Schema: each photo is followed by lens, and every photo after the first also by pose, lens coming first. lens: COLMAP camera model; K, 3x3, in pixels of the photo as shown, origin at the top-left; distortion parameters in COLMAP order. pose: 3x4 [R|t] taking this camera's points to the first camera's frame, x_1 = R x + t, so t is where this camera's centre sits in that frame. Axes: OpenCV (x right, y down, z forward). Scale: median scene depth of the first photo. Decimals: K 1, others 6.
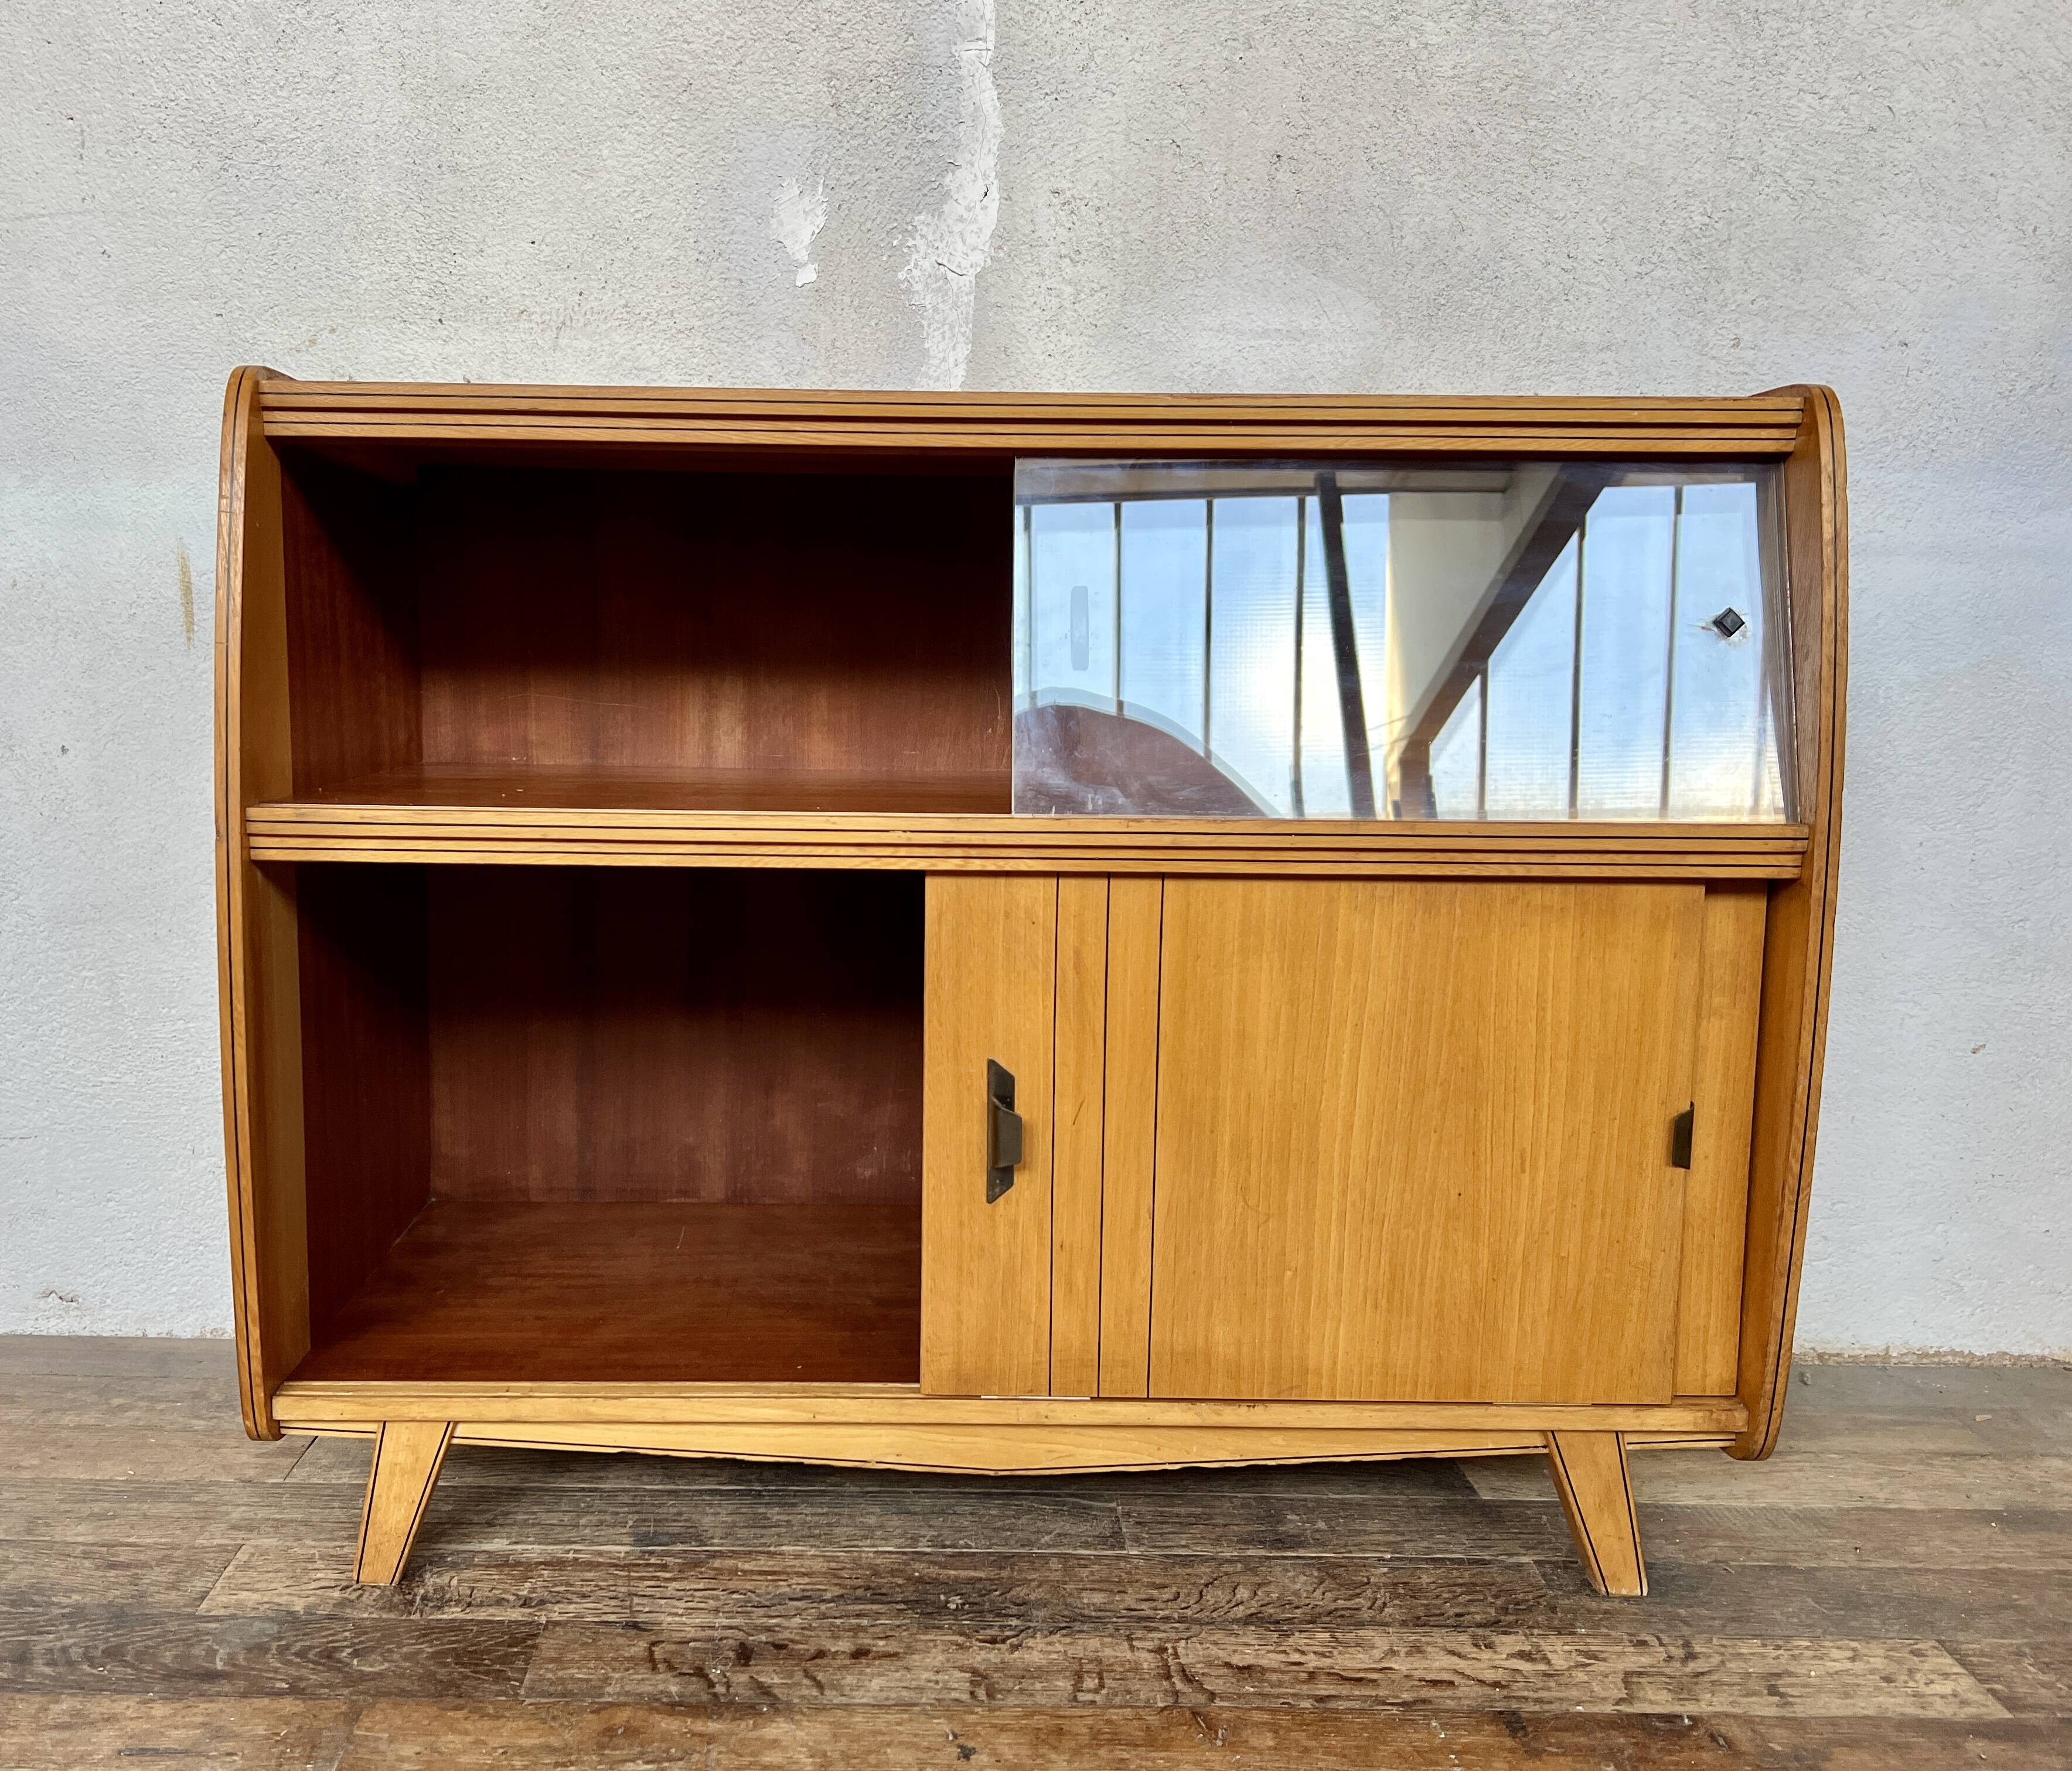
lens RADIAL K [[1788.6, 0, 877.7], [0, 1788.6, 891.0], [0, 0, 1]] dist [0.043458, -0.046636]
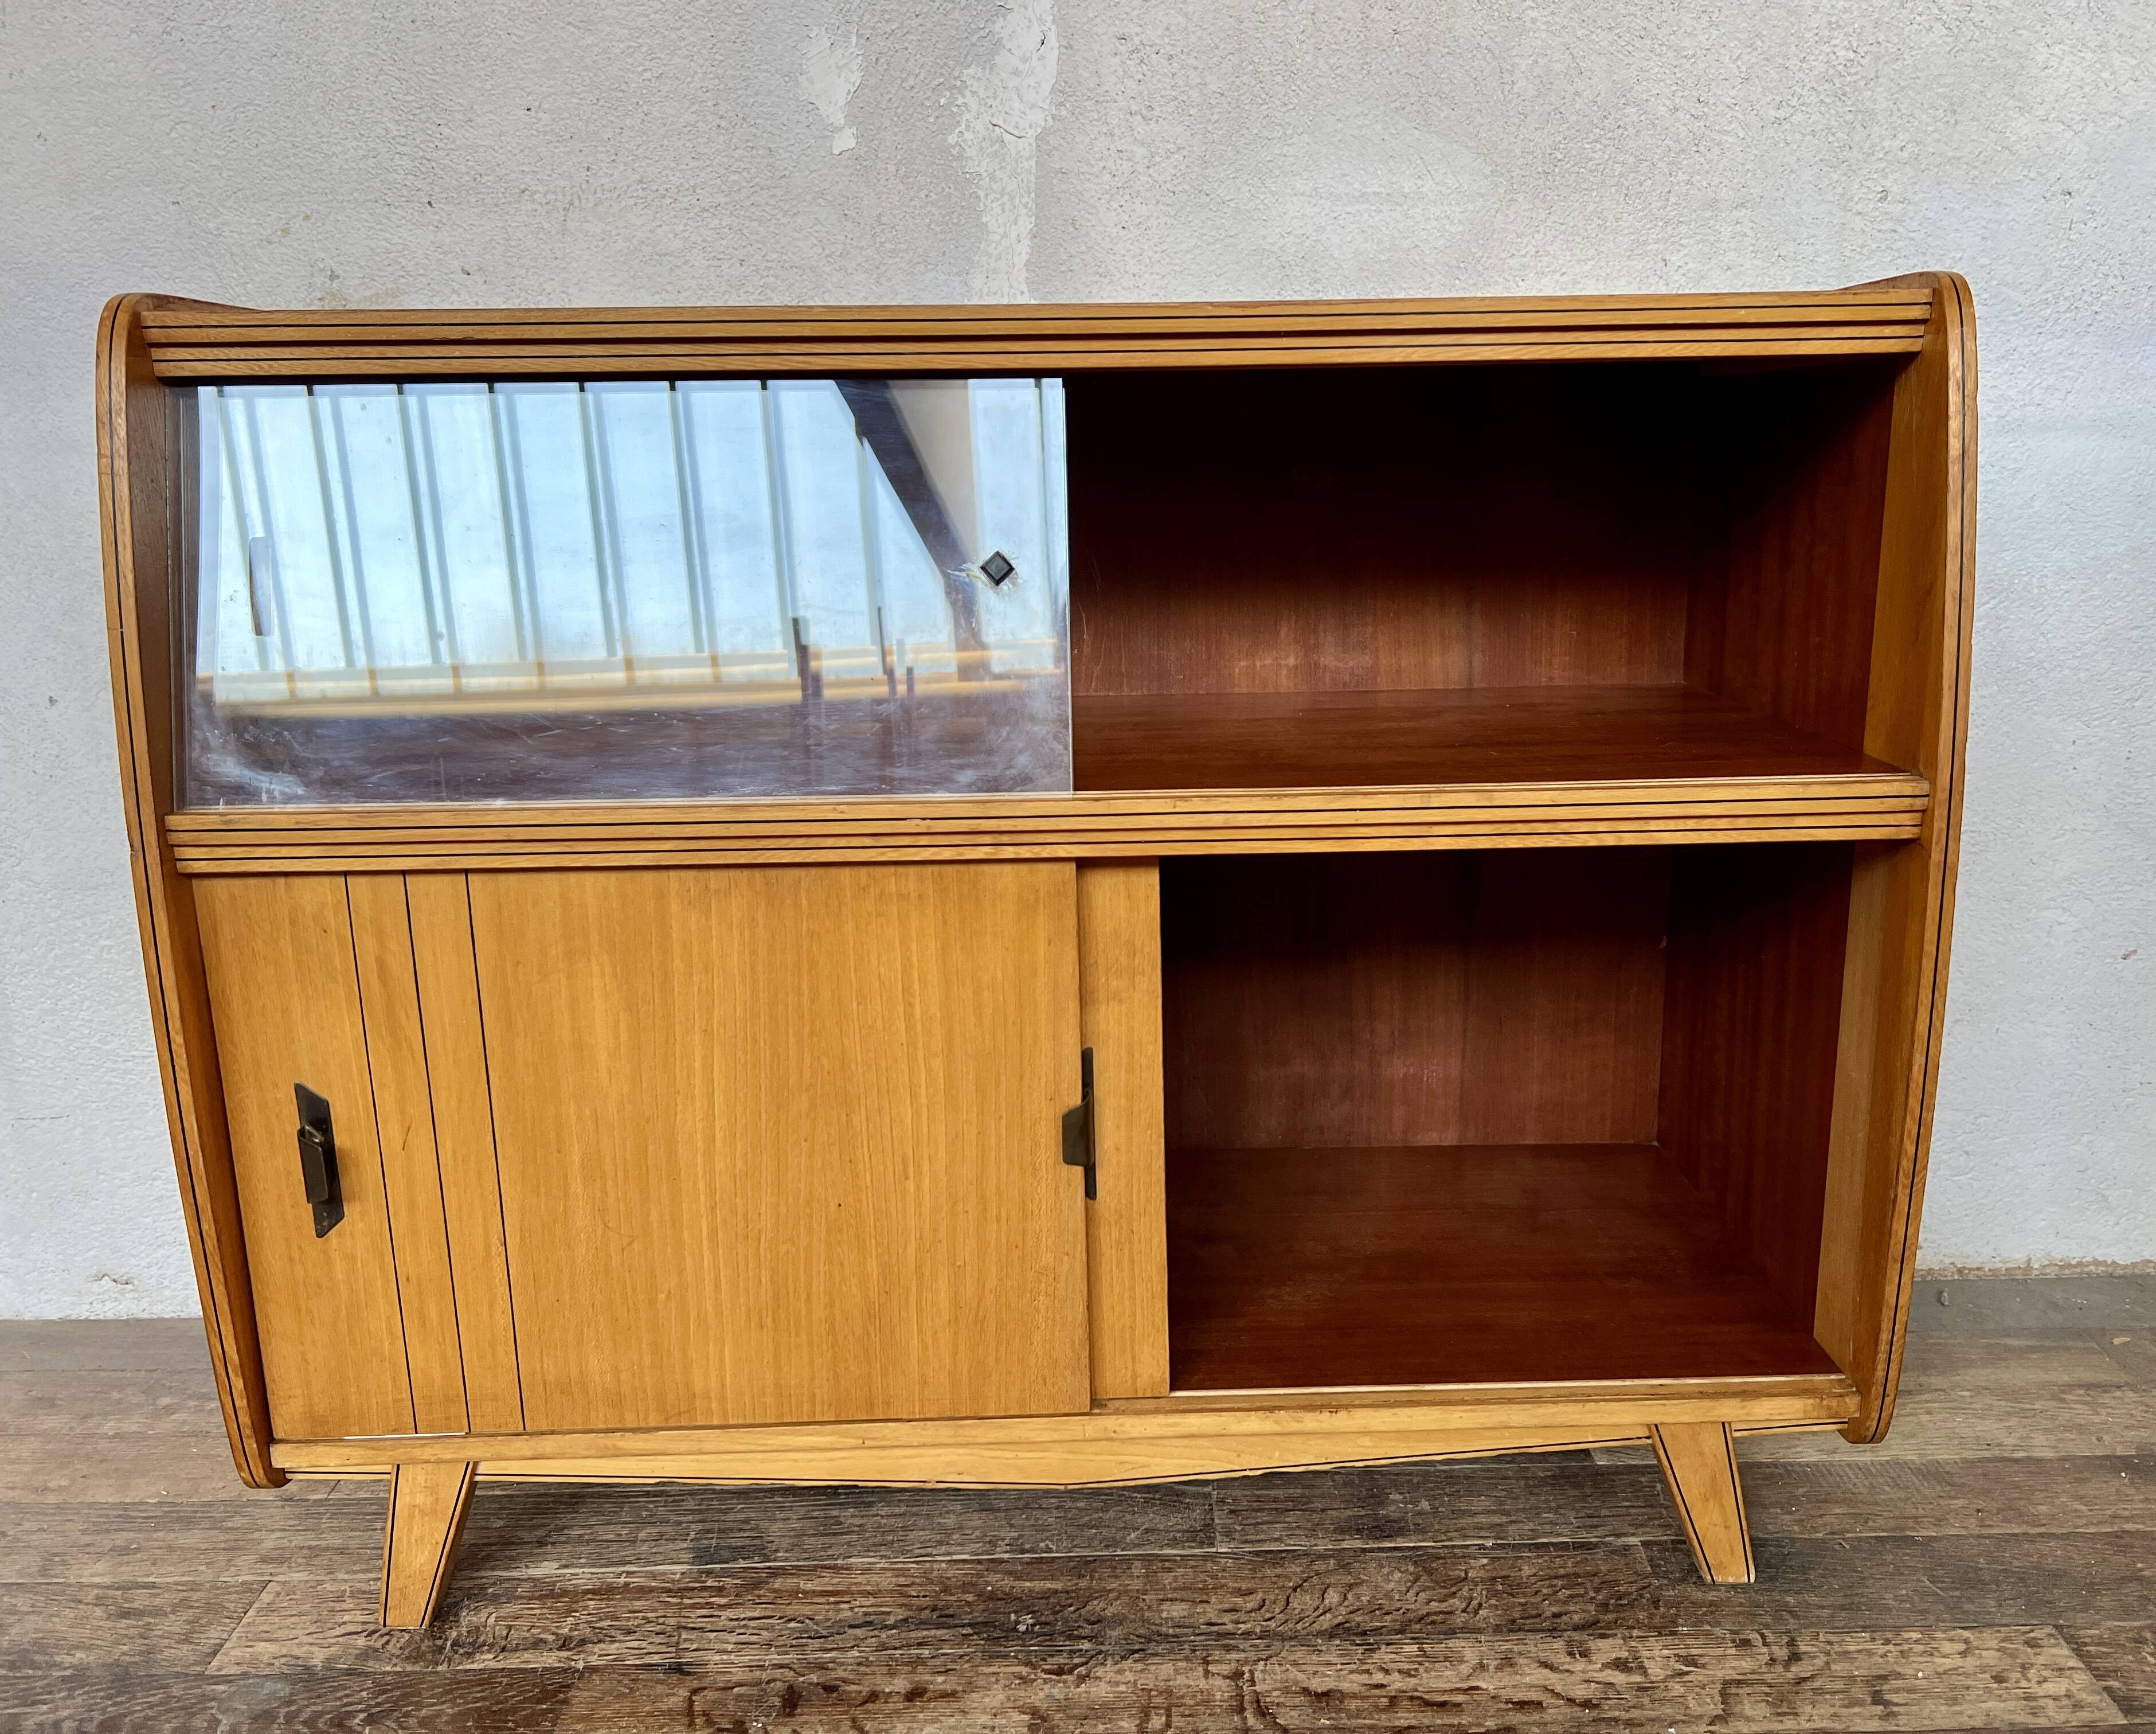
lens RADIAL K [[1753.6, 0, 1151.7], [0, 1753.6, 878.1], [0, 0, 1]] dist [0.032340, -0.028299]
pose [[0.999258, -0.032230, 0.021090, 0.099572], [0.029885, 0.994197, 0.103340, -0.082729], [-0.024298, -0.102633, 0.994422, 0.119684]]
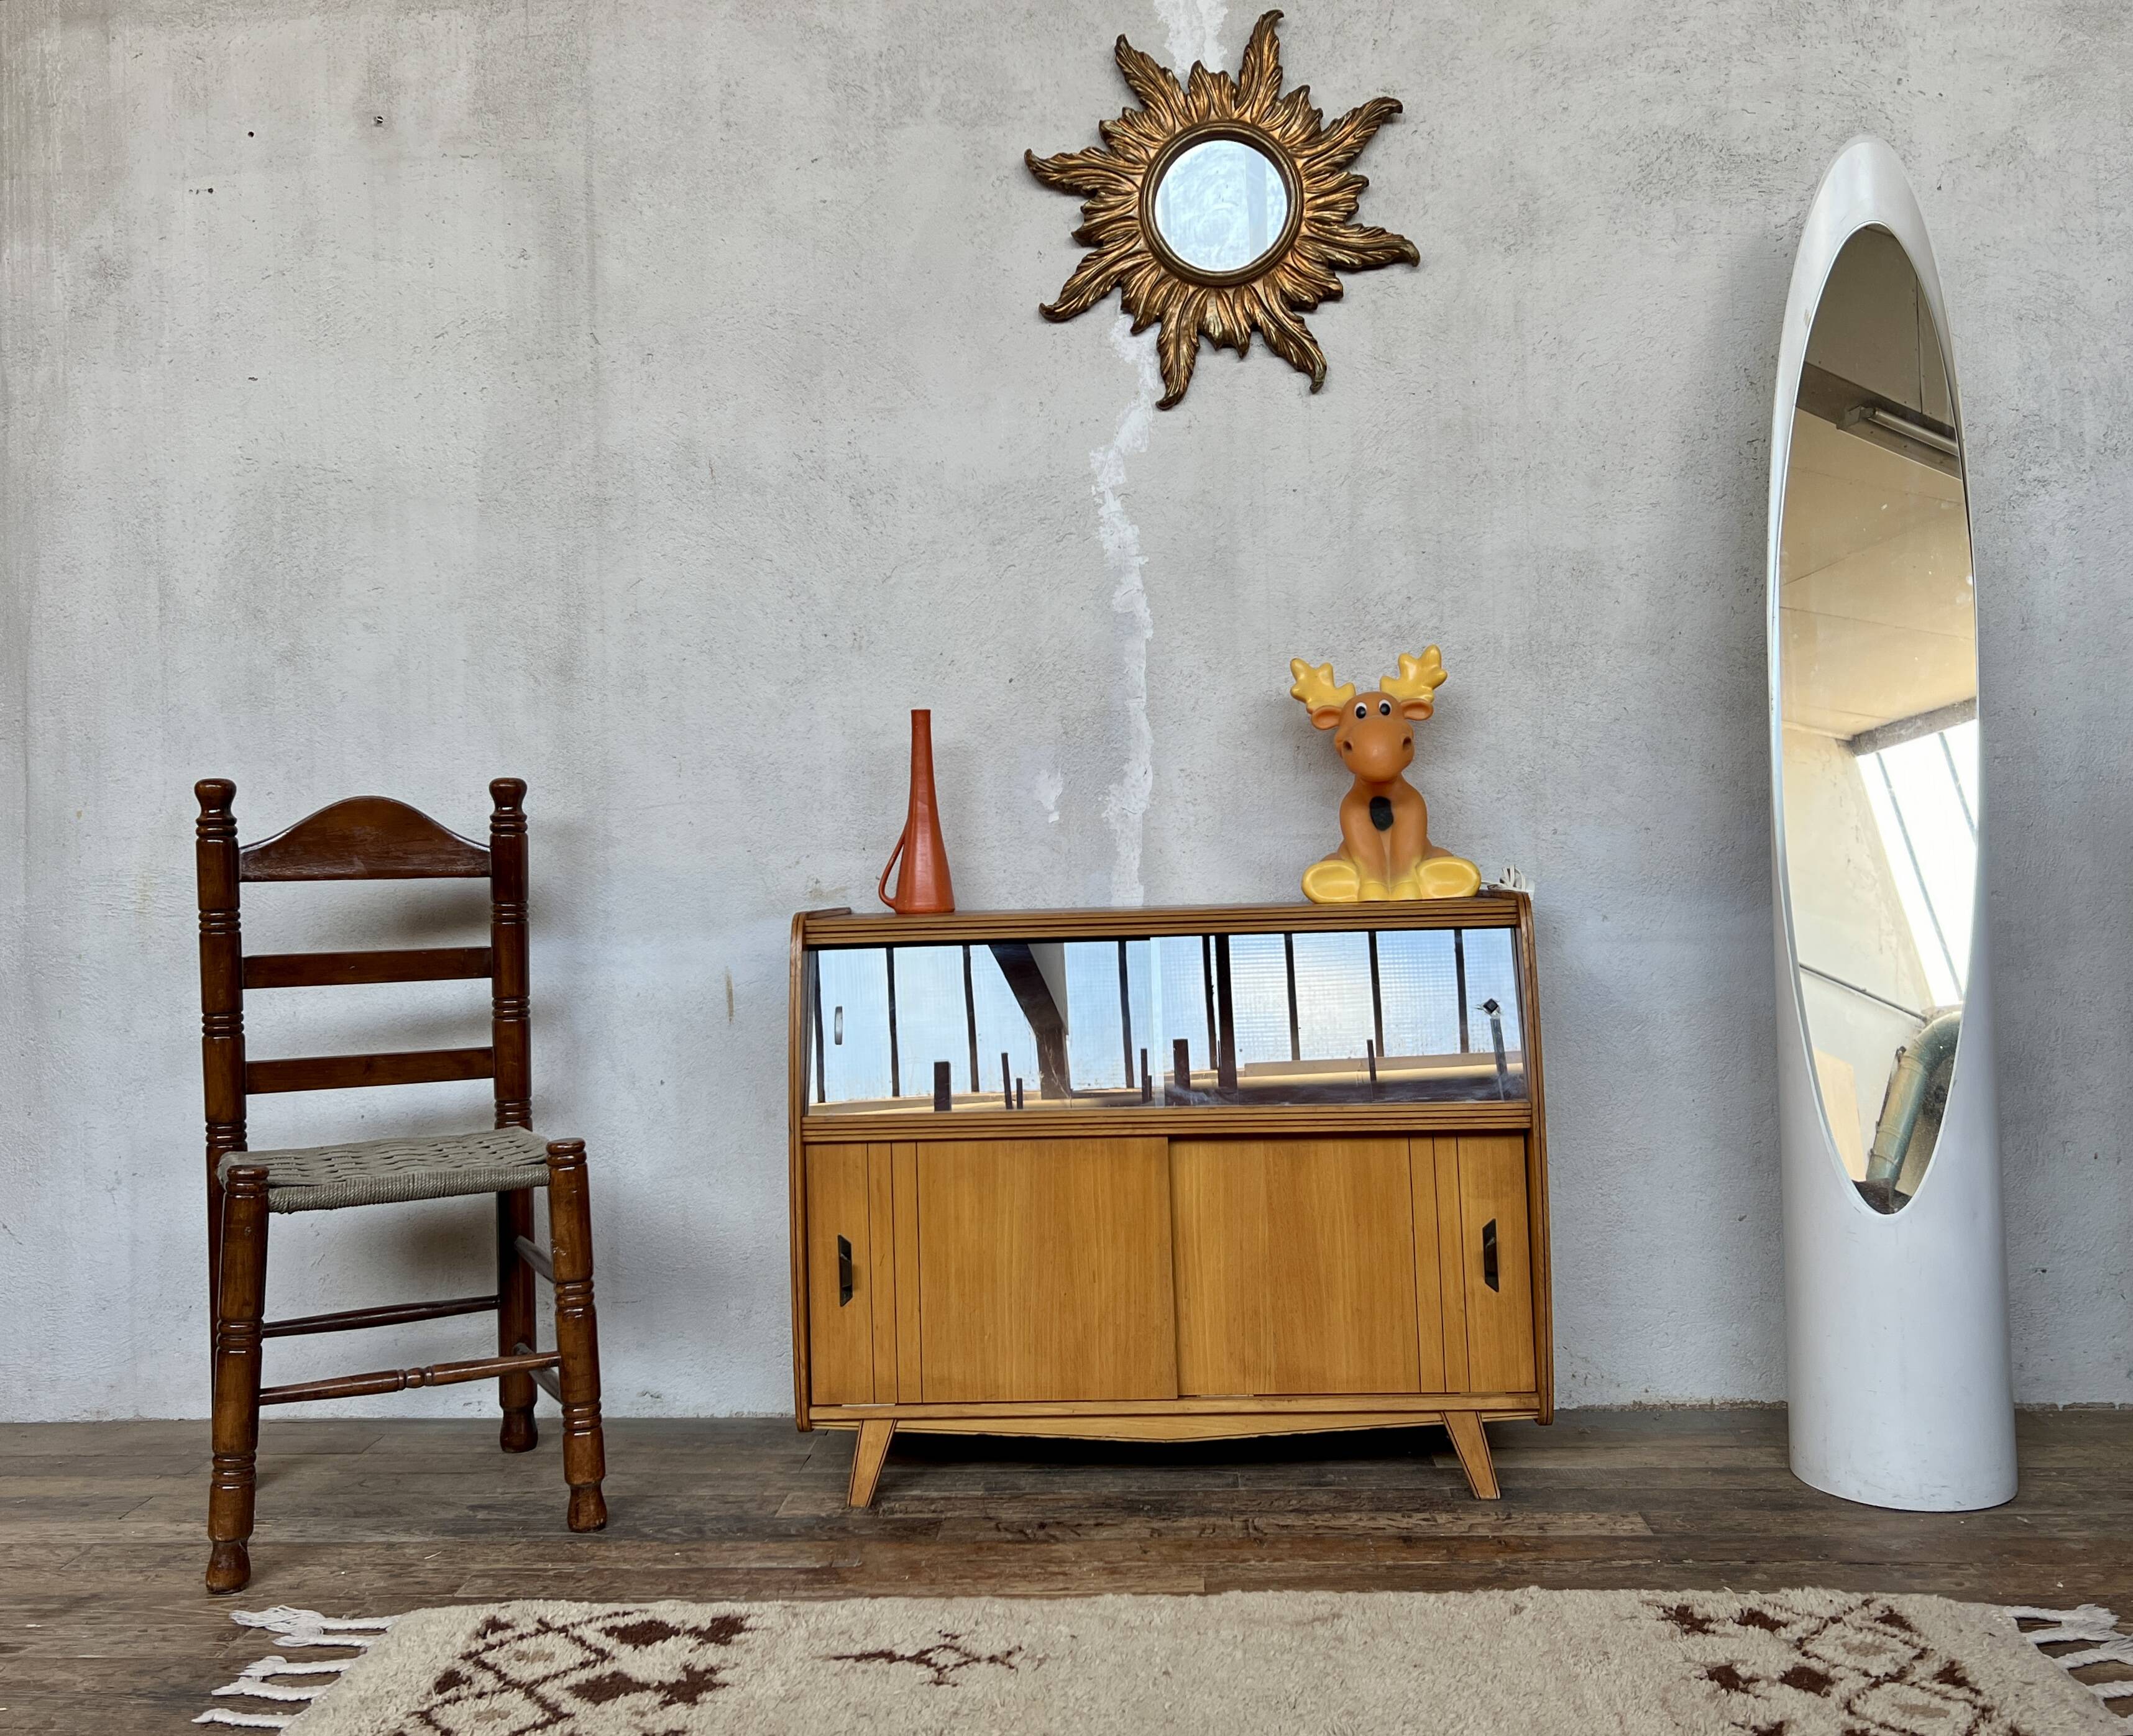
lens RADIAL K [[1887.7, 0, 1044.6], [0, 1887.7, 832.5], [0, 0, 1]] dist [0.045270, -0.045462]
pose [[0.997001, -0.043469, -0.064024, 0.094760], [0.032776, 0.986657, -0.159480, -0.011661], [0.070102, 0.156904, 0.985123, -1.172436]]
